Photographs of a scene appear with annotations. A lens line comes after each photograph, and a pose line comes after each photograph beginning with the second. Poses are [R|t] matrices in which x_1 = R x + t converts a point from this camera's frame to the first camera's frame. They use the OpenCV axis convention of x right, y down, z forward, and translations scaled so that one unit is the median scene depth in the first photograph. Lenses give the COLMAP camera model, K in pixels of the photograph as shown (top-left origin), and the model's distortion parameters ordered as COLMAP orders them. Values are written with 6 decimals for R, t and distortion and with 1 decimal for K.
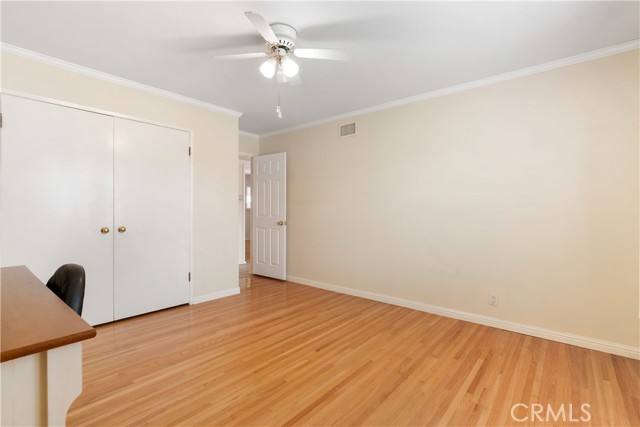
lens RADIAL K [[293.4, 0, 317.8], [0, 293.4, 210.8], [0, 0, 1]] dist [0.000095, -0.000083]
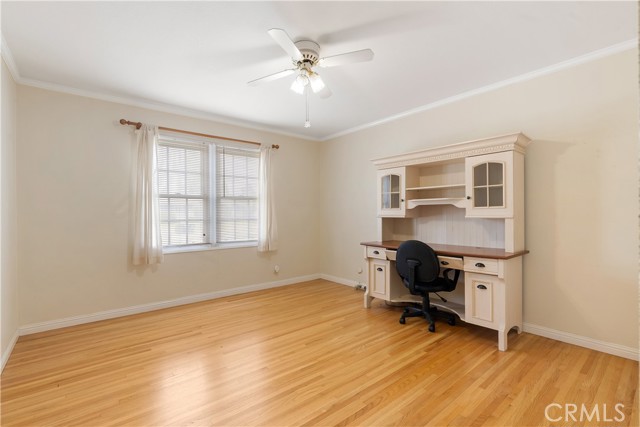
lens RADIAL K [[293.4, 0, 317.8], [0, 293.4, 210.8], [0, 0, 1]] dist [0.000095, -0.000083]
pose [[-0.986388, 0.000547, 0.164437, -0.324053], [0.000160, 0.999997, -0.002367, -0.012268], [-0.164437, -0.002308, -0.986385, 1.953284]]
